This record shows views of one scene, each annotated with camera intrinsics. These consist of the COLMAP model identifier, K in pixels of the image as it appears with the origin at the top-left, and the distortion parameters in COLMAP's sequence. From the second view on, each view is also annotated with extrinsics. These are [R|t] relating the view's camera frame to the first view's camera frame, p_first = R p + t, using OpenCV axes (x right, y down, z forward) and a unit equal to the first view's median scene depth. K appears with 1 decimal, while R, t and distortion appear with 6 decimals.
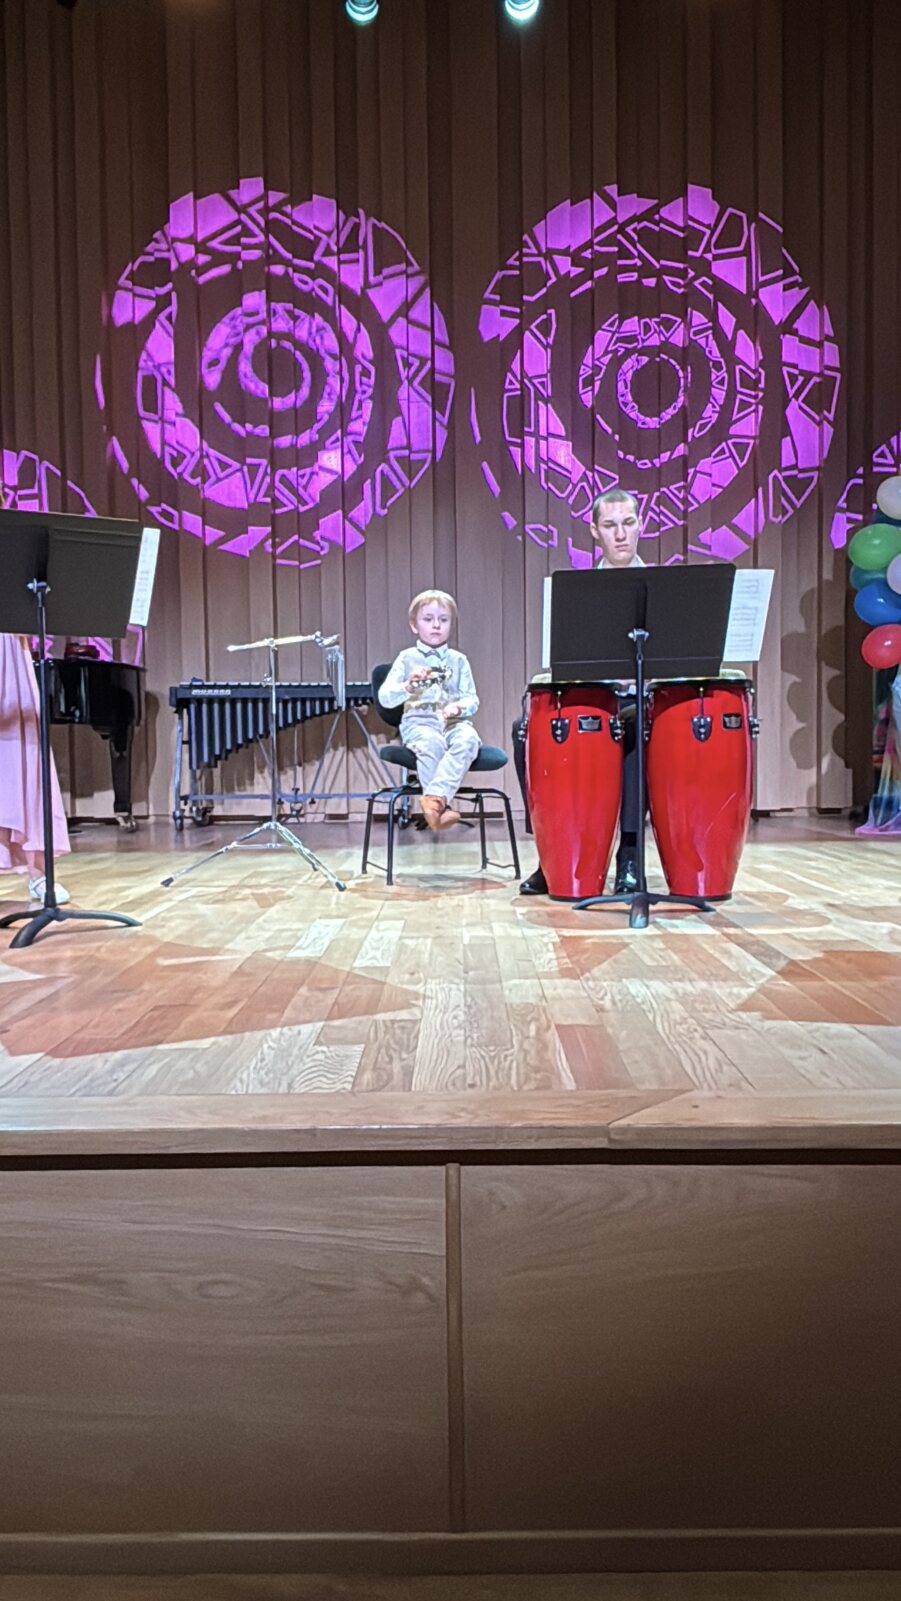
lens RADIAL K [[1143.0, 0, 455.1], [0, 1143.0, 798.9], [0, 0, 1]] dist [0.086188, -0.160445]
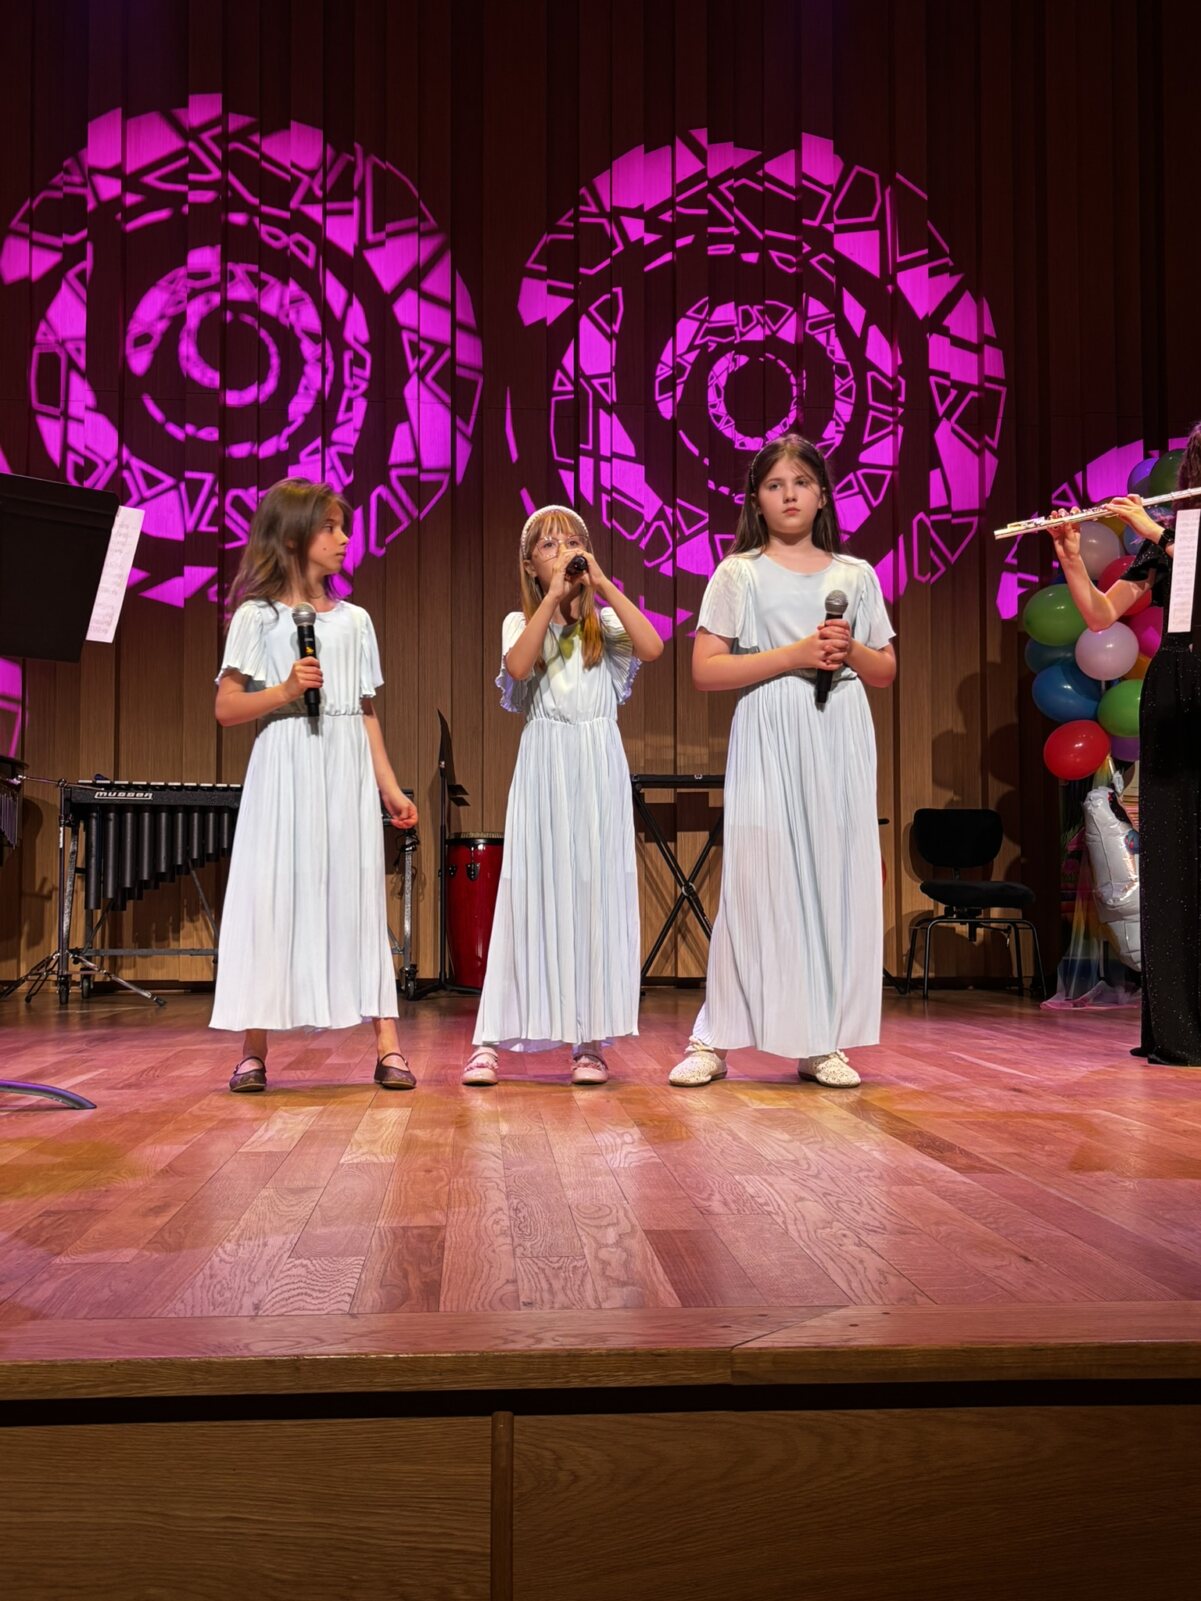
lens RADIAL K [[1633.3, 0, 593.6], [0, 1633.3, 818.2], [0, 0, 1]] dist [0.161827, -0.516662]
pose [[0.996927, 0.016289, 0.076619, -0.005999], [-0.008595, 0.994981, -0.099698, 0.013701], [-0.077859, 0.098733, 0.992063, -0.000179]]
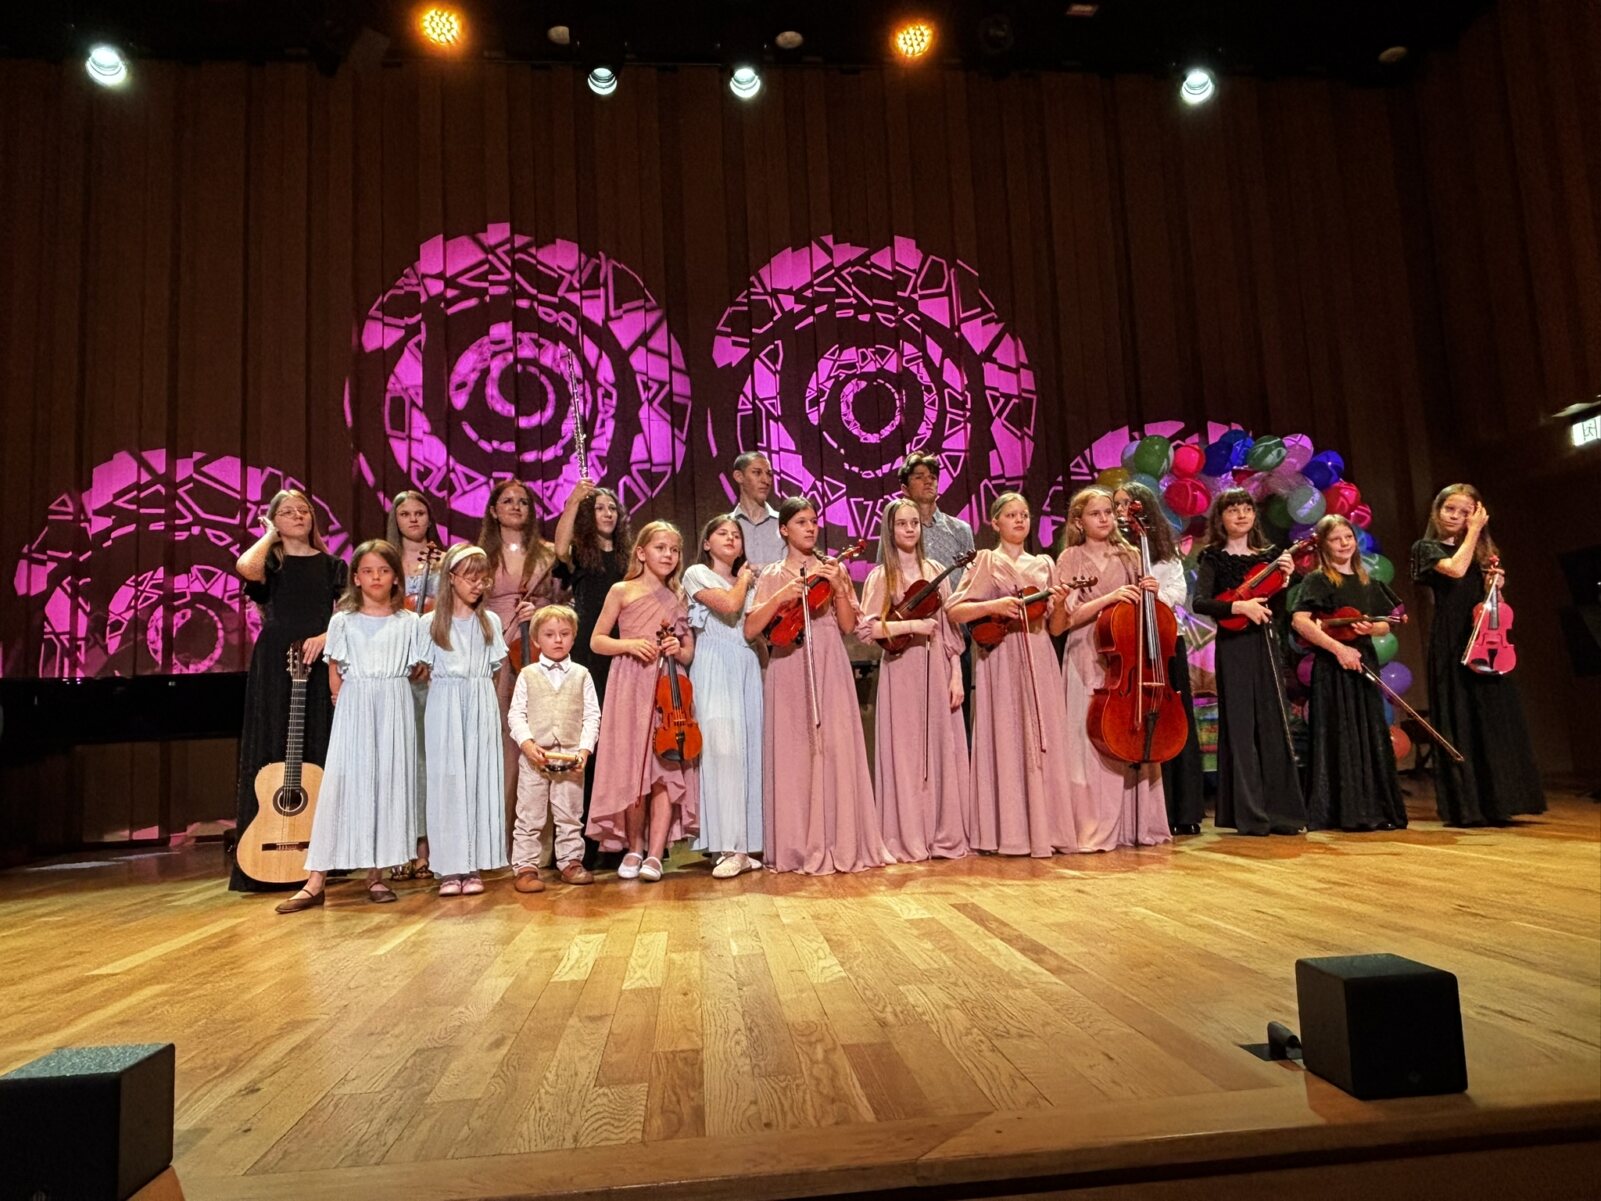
lens RADIAL K [[1099.2, 0, 810.1], [0, 1099.2, 601.8], [0, 0, 1]] dist [0.087676, -0.148647]
pose [[0.993428, -0.022138, 0.112297, -0.010281], [0.040090, 0.986266, -0.160225, -0.007093], [-0.107207, 0.163674, 0.980672, 0.002535]]
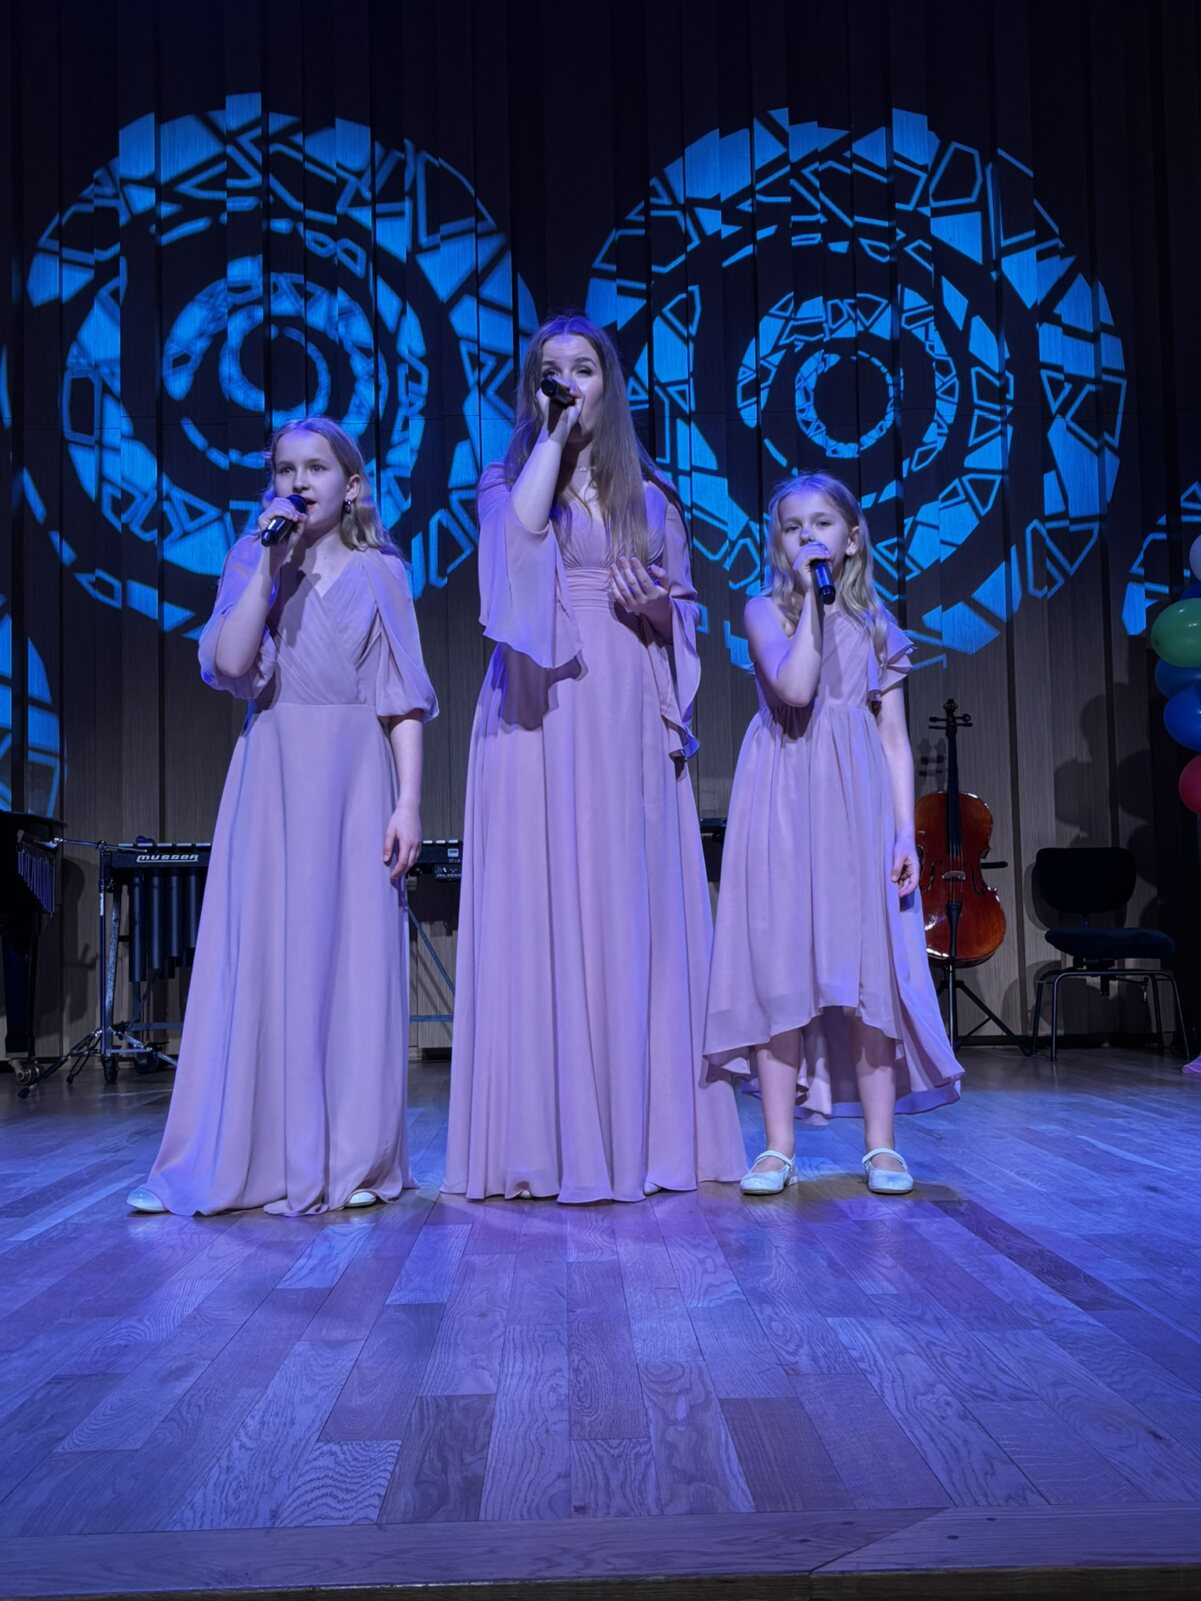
lens RADIAL K [[1773.9, 0, 616.9], [0, 1773.9, 819.1], [0, 0, 1]] dist [0.180647, -0.580839]
pose [[0.999352, -0.005782, 0.035537, 0.000486], [0.009794, 0.993458, -0.113779, 0.000064], [-0.034646, 0.114053, 0.992870, 0.007073]]
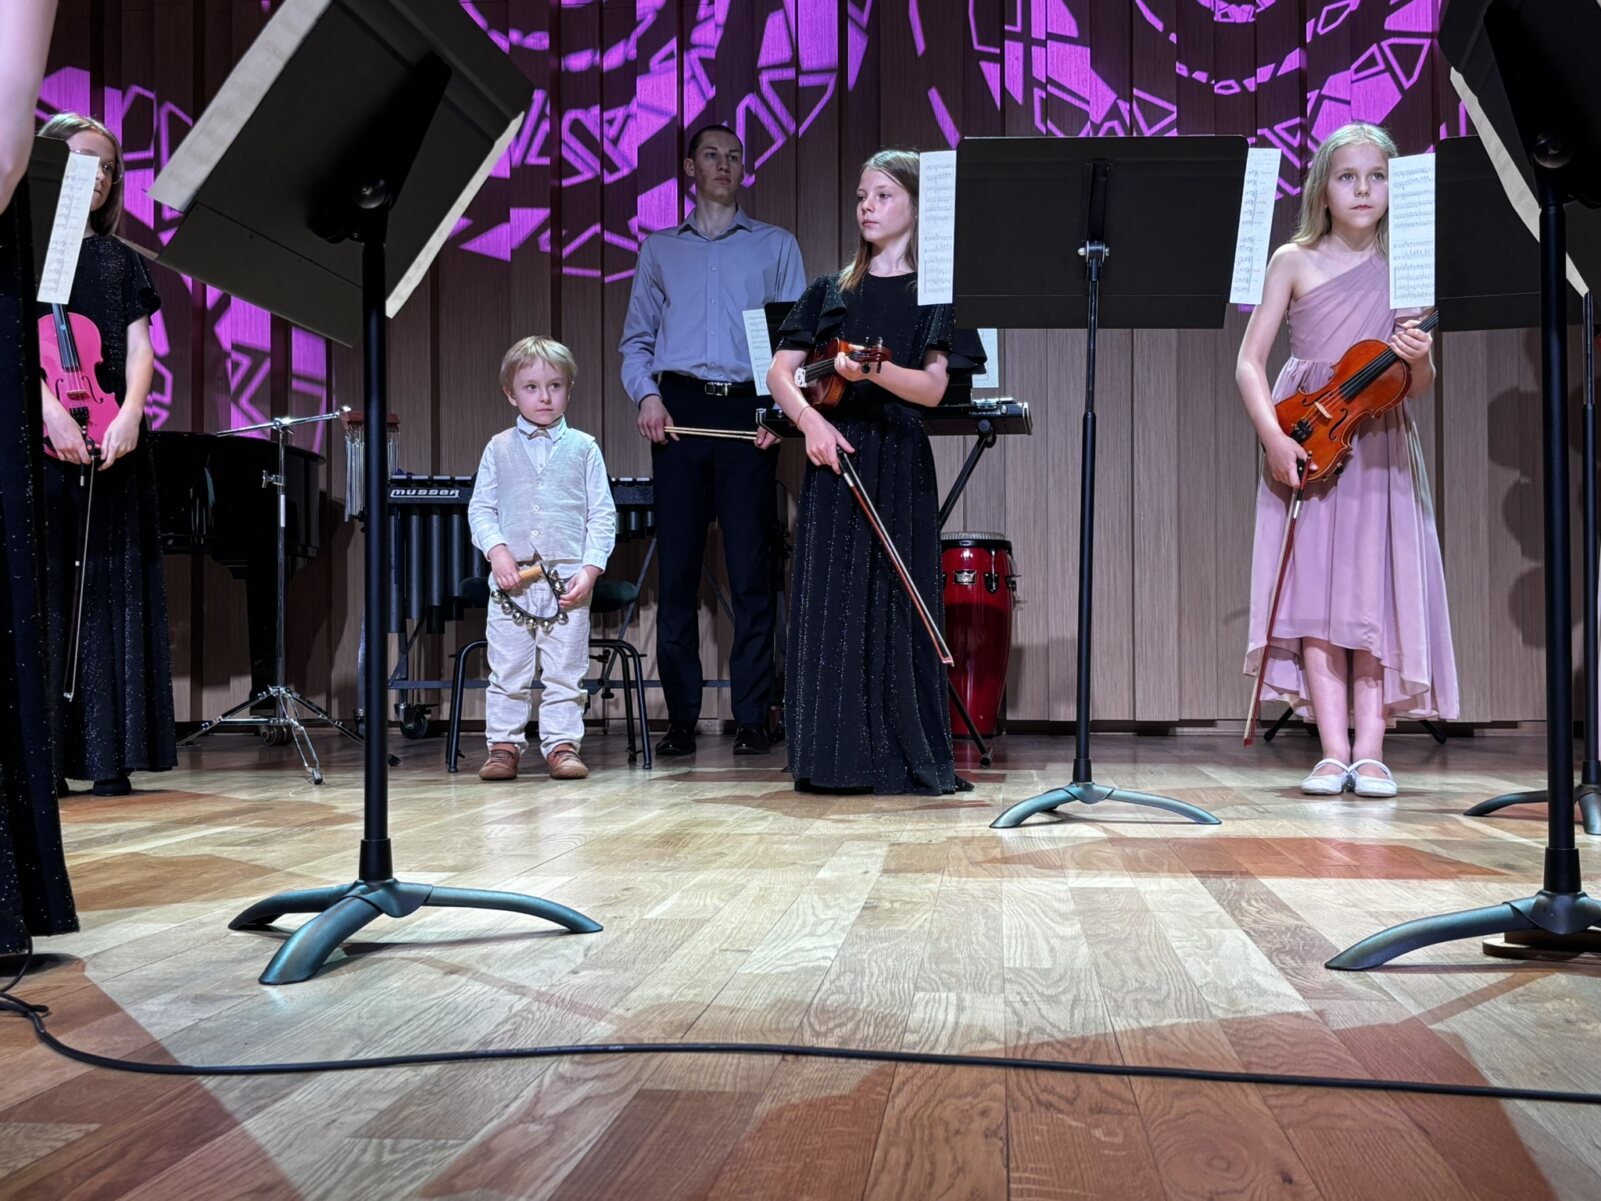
lens RADIAL K [[1904.8, 0, 797.4], [0, 1904.8, 608.2], [0, 0, 1]] dist [0.139180, -0.441456]
pose [[0.995116, 0.006153, -0.098520, 0.054147], [-0.012807, 0.997667, -0.067053, 0.020276], [0.097877, 0.067988, 0.992873, 0.091453]]
